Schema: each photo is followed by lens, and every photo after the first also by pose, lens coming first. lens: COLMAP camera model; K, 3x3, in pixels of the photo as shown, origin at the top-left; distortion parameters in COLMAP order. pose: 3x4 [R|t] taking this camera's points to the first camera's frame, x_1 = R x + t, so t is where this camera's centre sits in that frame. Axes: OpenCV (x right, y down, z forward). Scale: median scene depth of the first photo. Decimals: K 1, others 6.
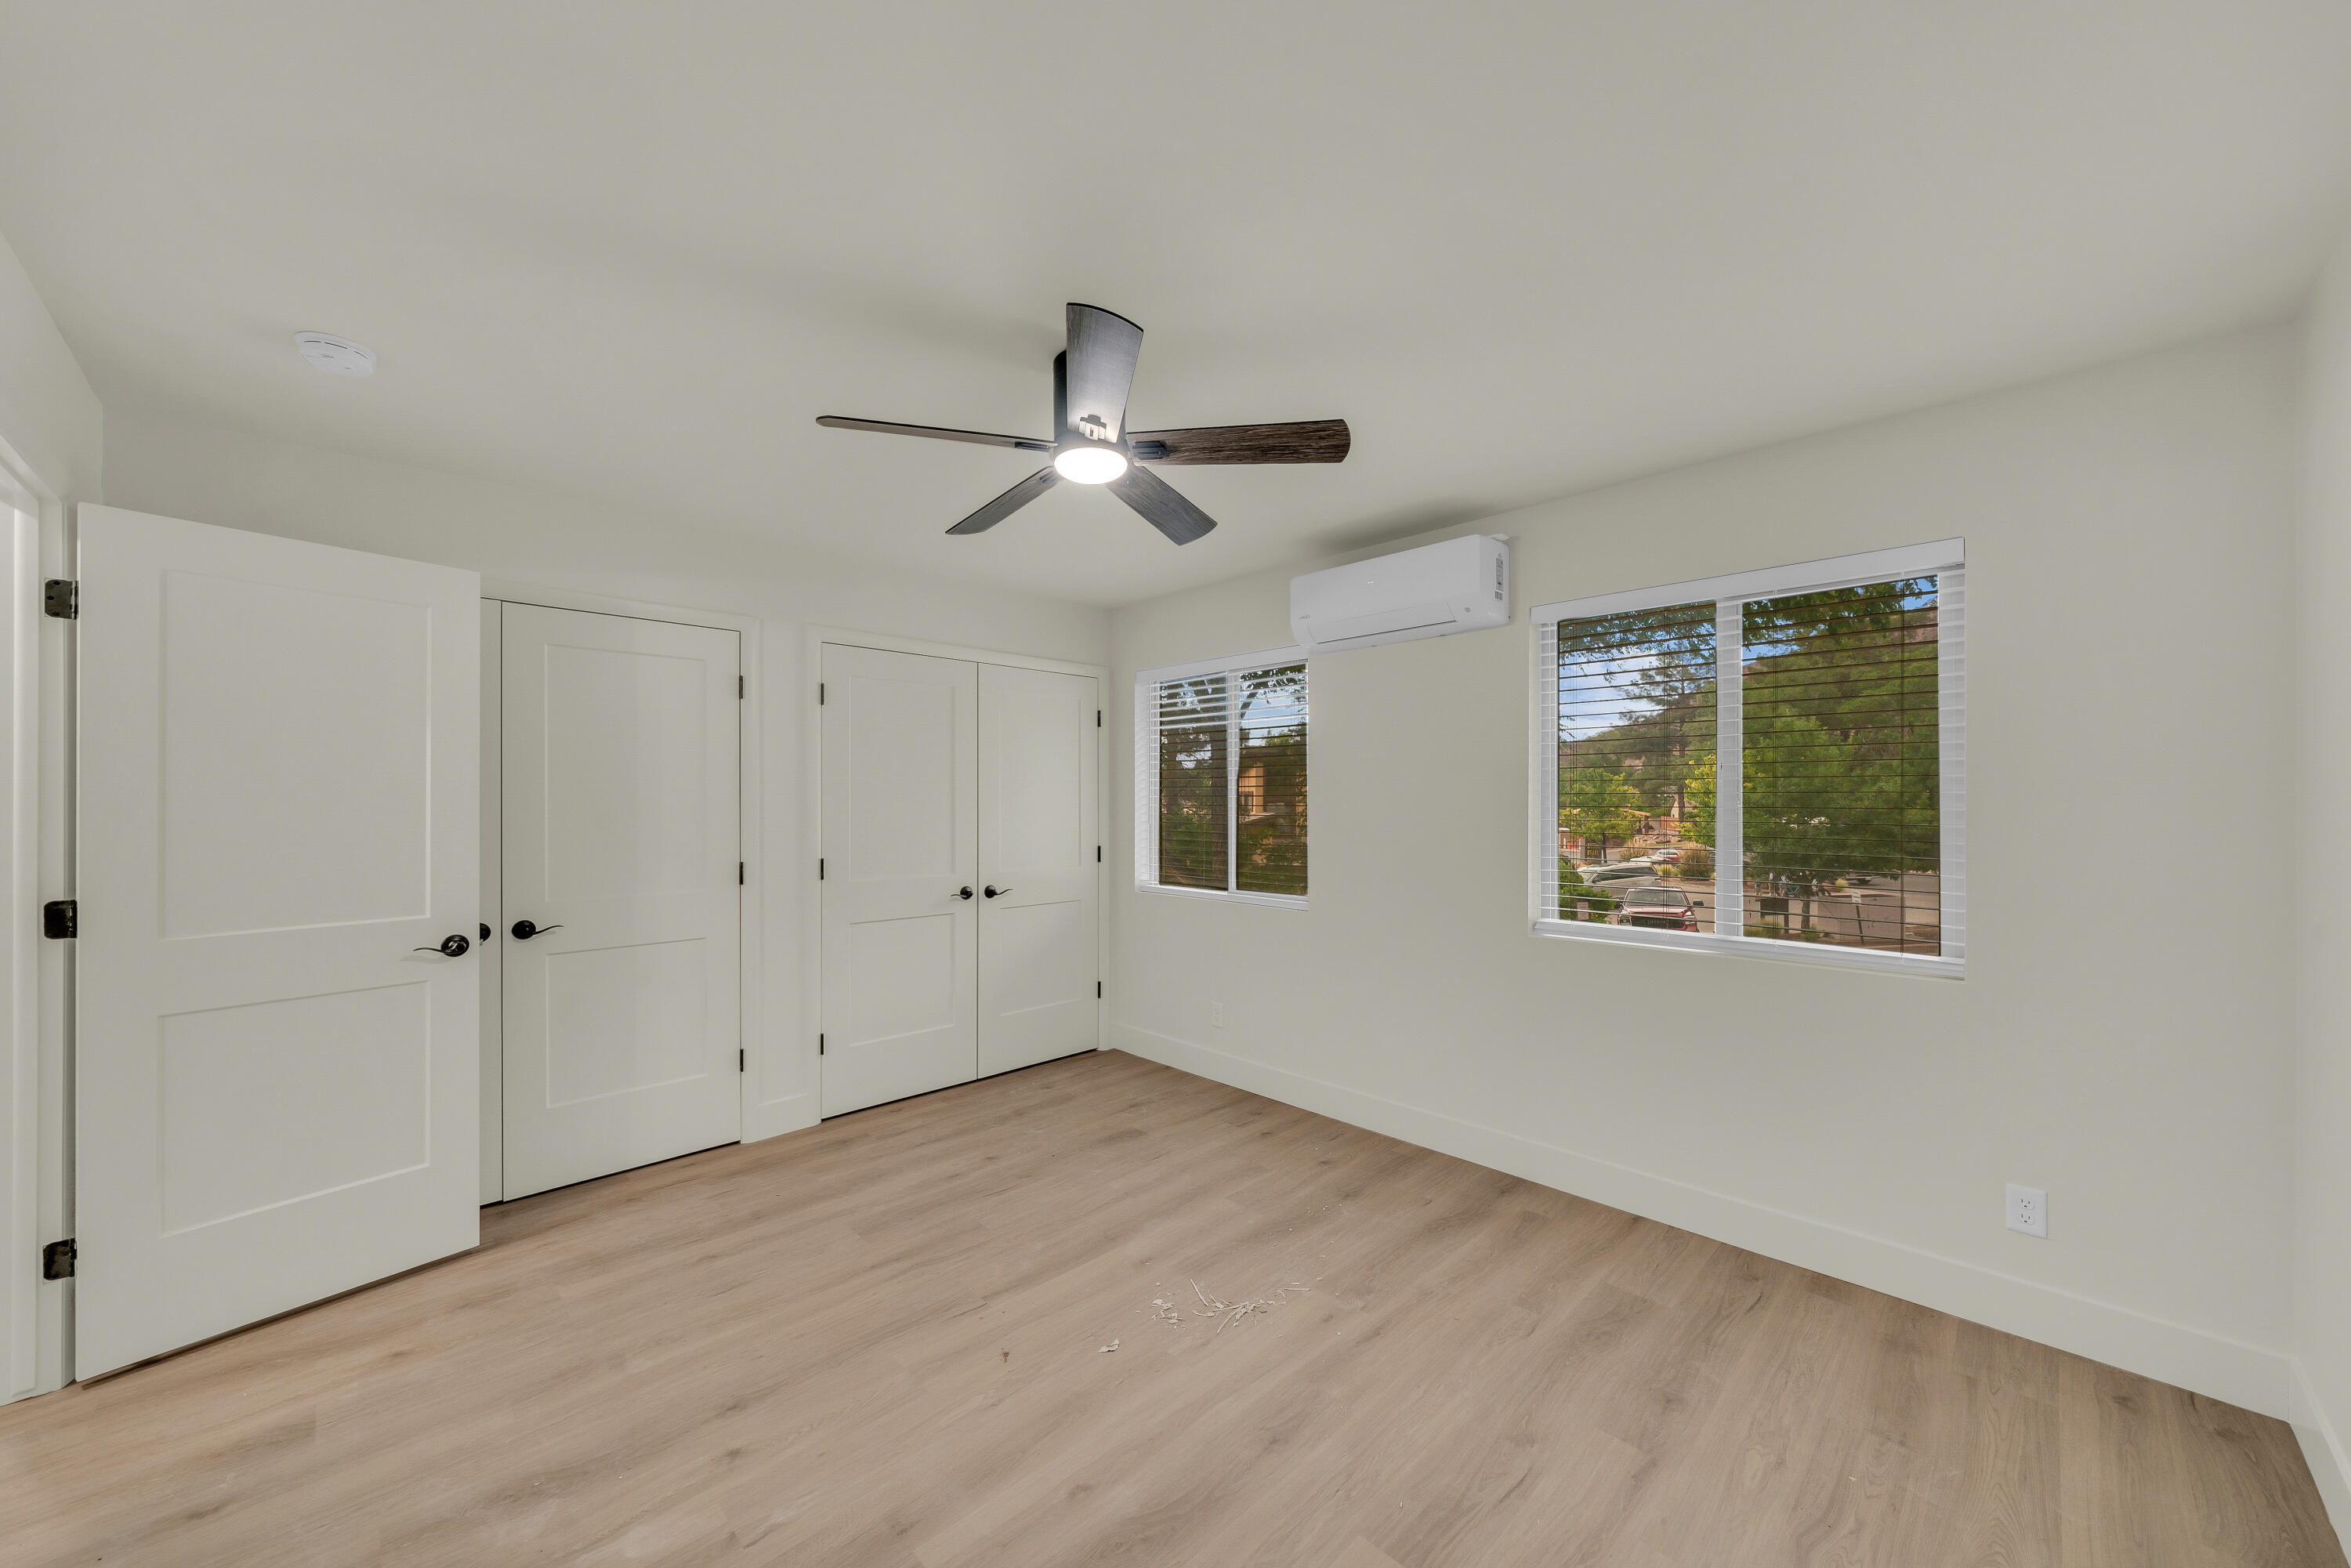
lens RADIAL K [[954.4, 0, 1164.7], [0, 954.4, 796.1], [0, 0, 1]] dist [0.000013, 0.000175]
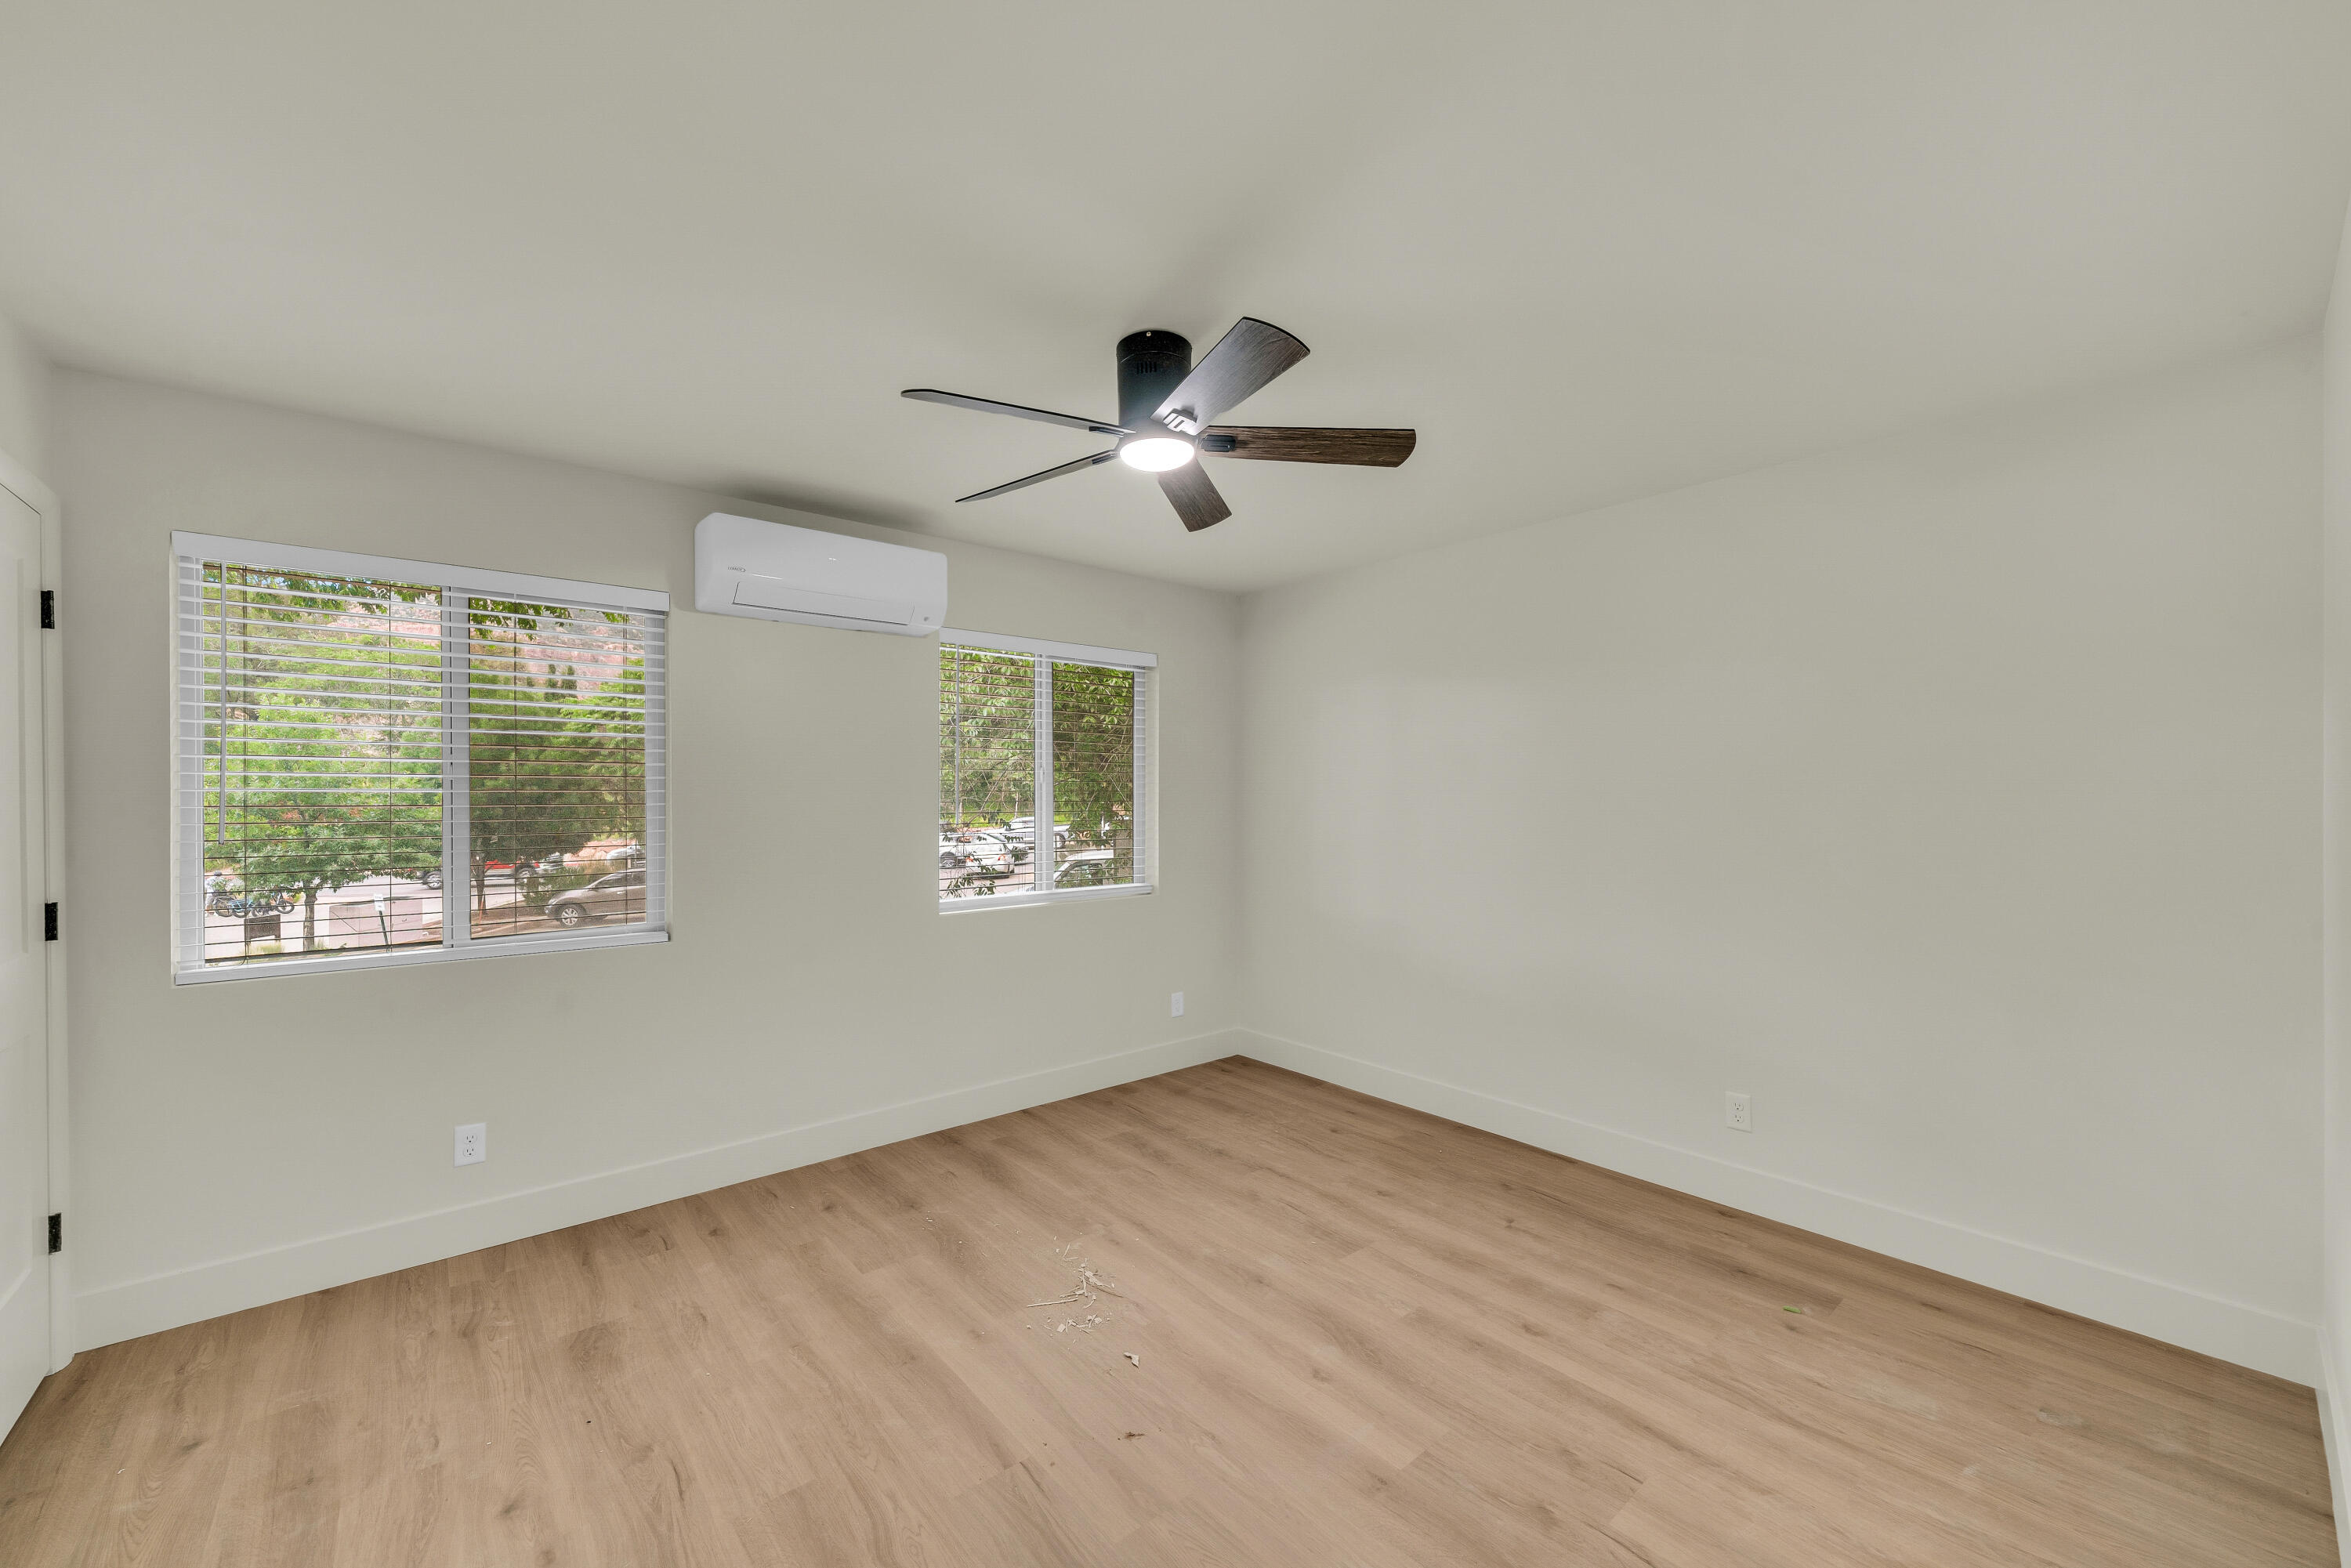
lens RADIAL K [[954.4, 0, 1164.7], [0, 954.4, 796.1], [0, 0, 1]] dist [0.000013, 0.000175]
pose [[-0.003206, -0.003613, 0.999988, -0.863153], [-0.003940, 0.999986, 0.003600, -0.018032], [-0.999987, -0.003928, -0.003221, 0.787307]]
